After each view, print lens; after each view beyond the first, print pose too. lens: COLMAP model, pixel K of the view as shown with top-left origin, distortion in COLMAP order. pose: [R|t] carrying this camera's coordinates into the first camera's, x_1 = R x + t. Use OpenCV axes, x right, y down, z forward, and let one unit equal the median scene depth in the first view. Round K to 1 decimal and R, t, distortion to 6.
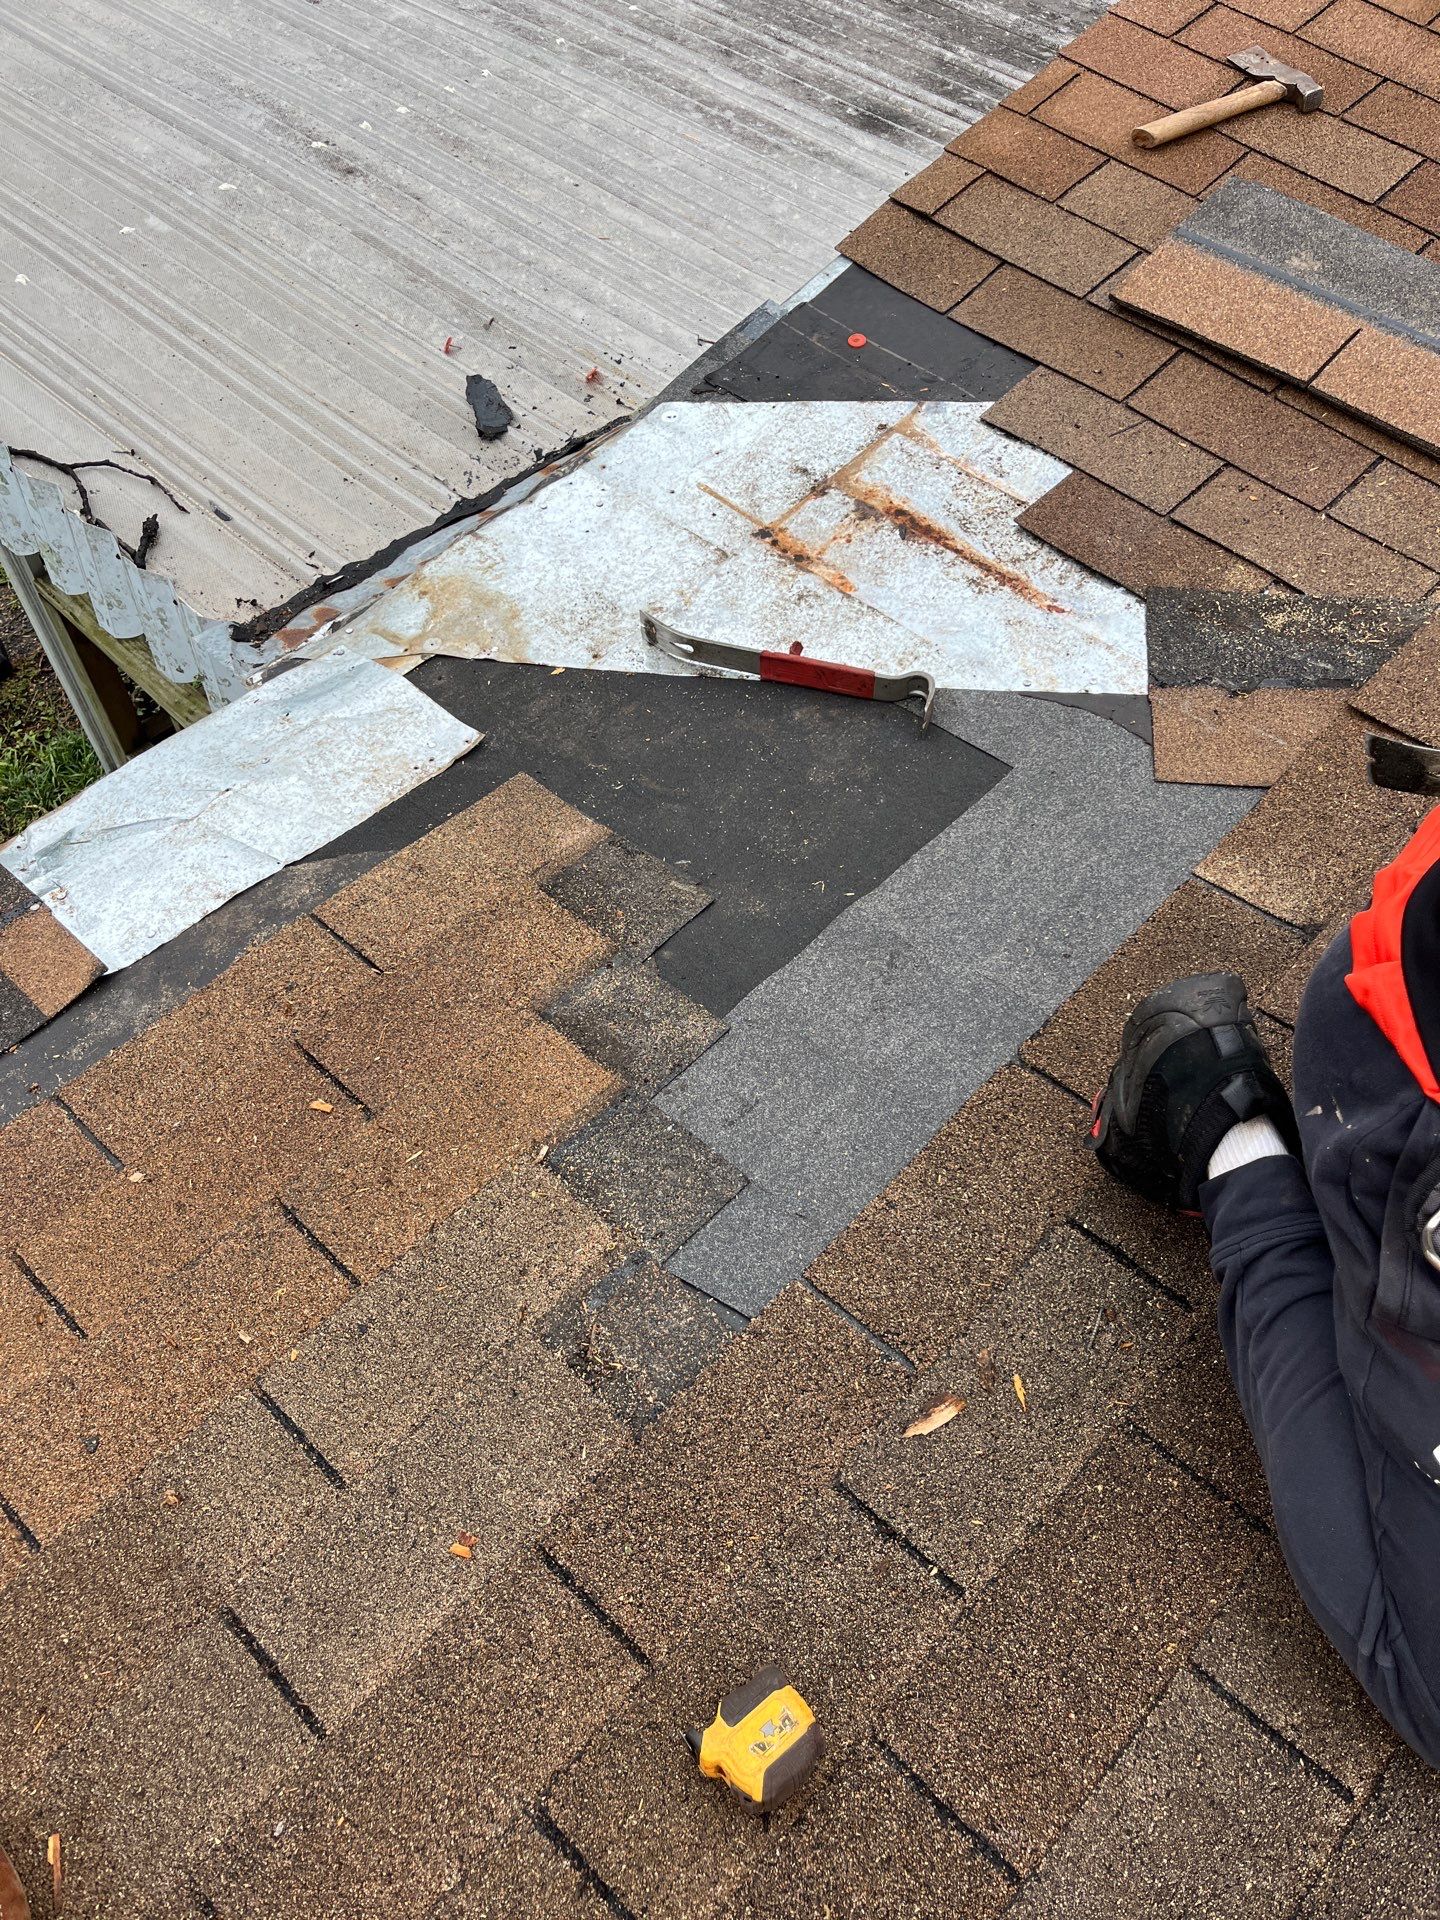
lens RADIAL K [[1484.0, 0, 726.7], [0, 1484.0, 962.6], [0, 0, 1]] dist [0.011787, -0.025468]
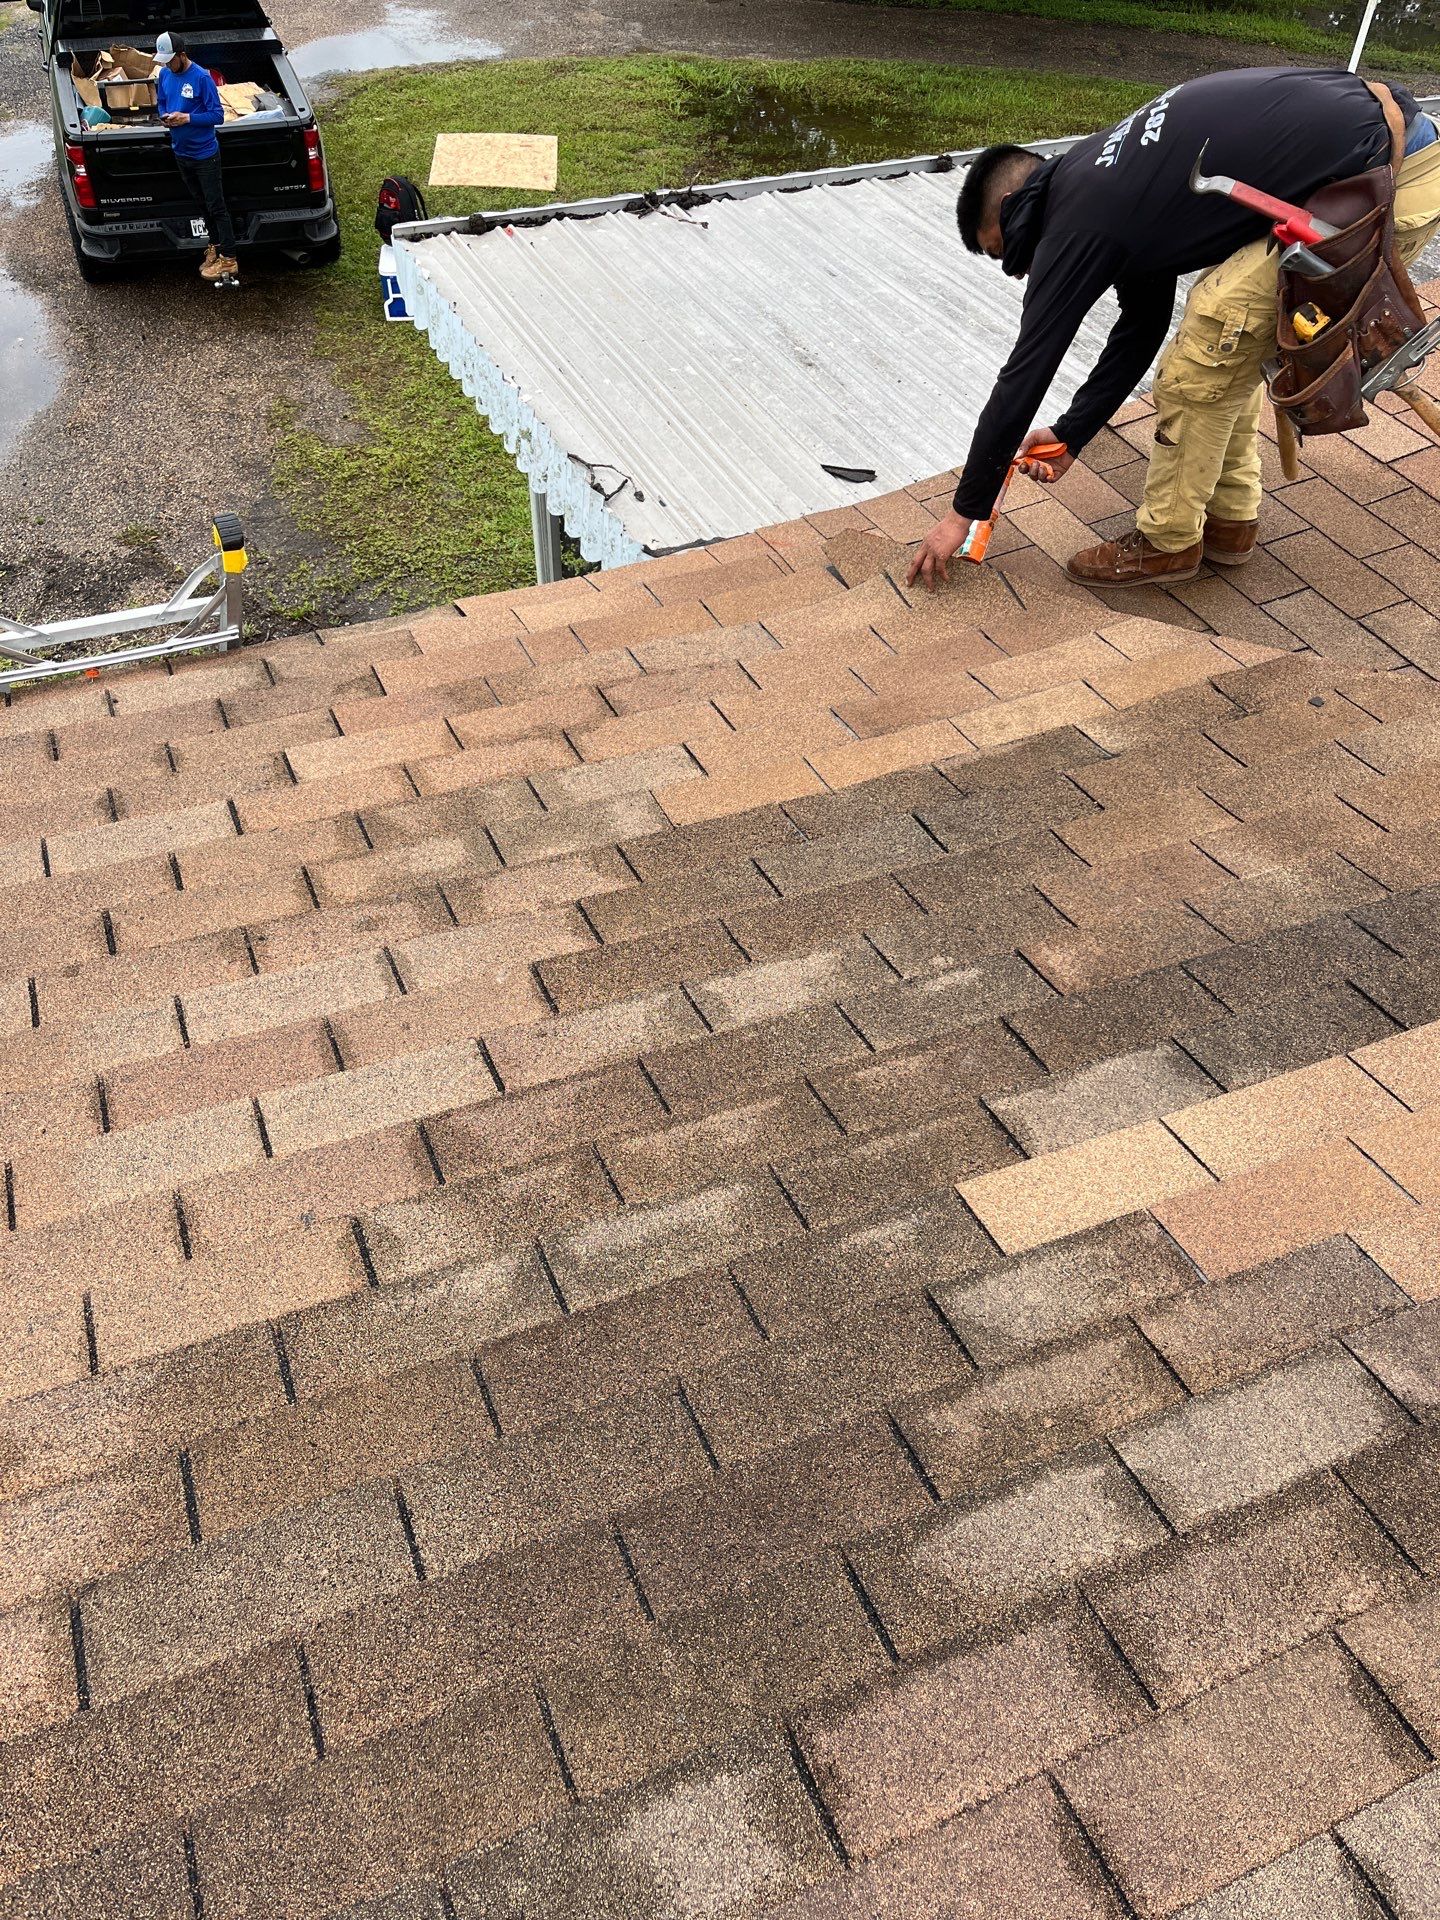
lens RADIAL K [[1468.3, 0, 713.8], [0, 1468.3, 949.9], [0, 0, 1]] dist [0.056335, -0.072027]
pose [[0.920878, 0.274191, -0.277132, 0.267898], [-0.321708, 0.935987, -0.142944, 0.327713], [0.220198, 0.220790, 0.950139, -0.416512]]
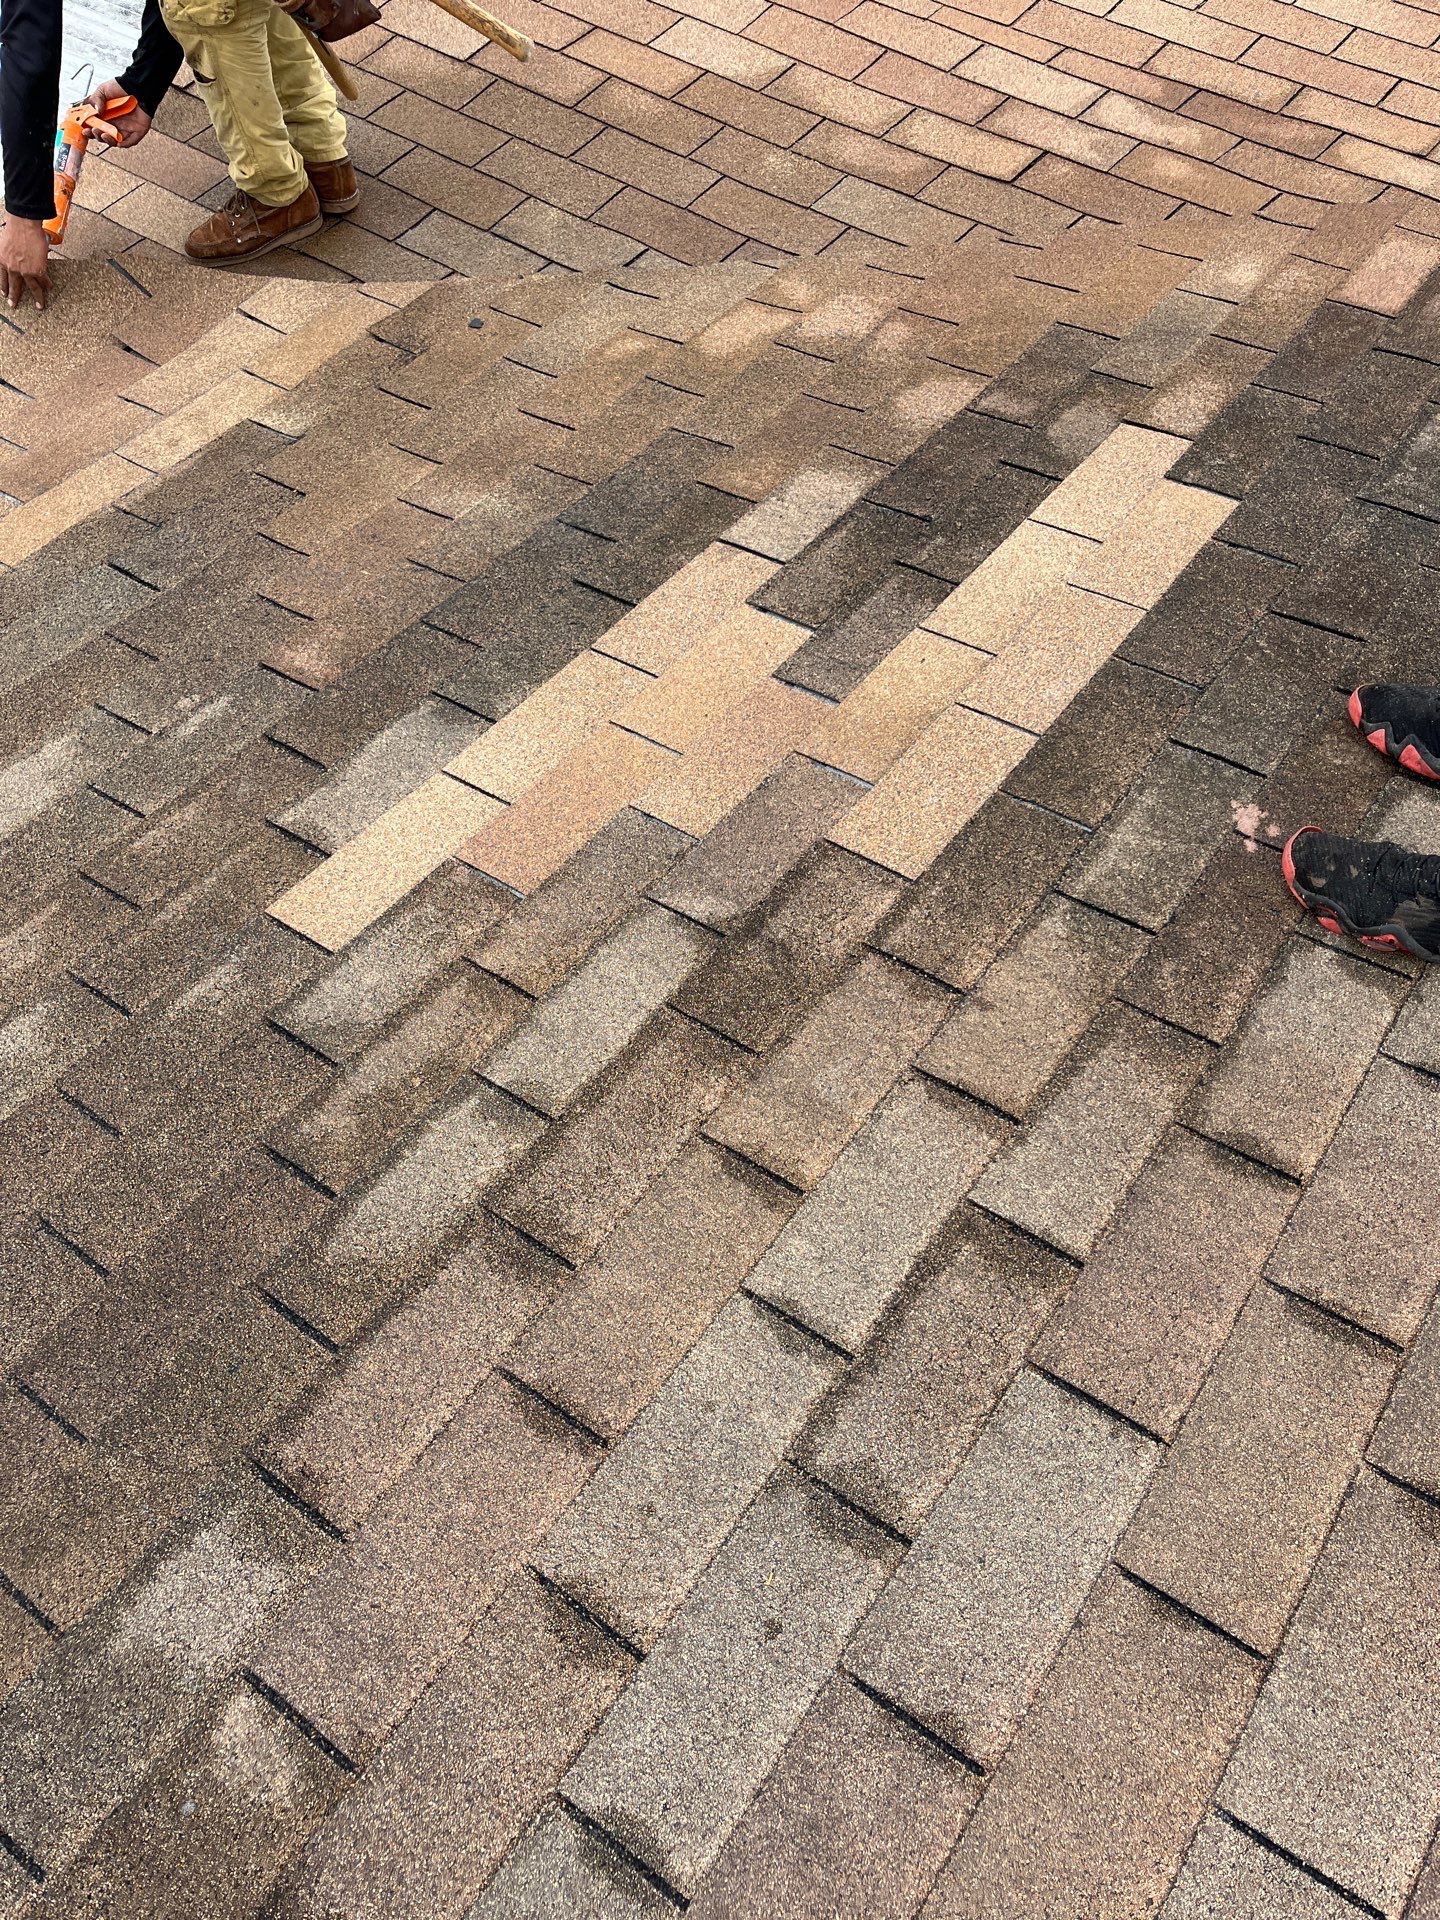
lens RADIAL K [[1468.3, 0, 702.9], [0, 1468.3, 964.3], [0, 0, 1]] dist [0.056335, -0.072027]
pose [[0.991034, -0.100828, 0.087665, 0.339170], [0.102413, 0.994647, -0.013753, 0.347545], [-0.085809, 0.022608, 0.996055, -0.394025]]
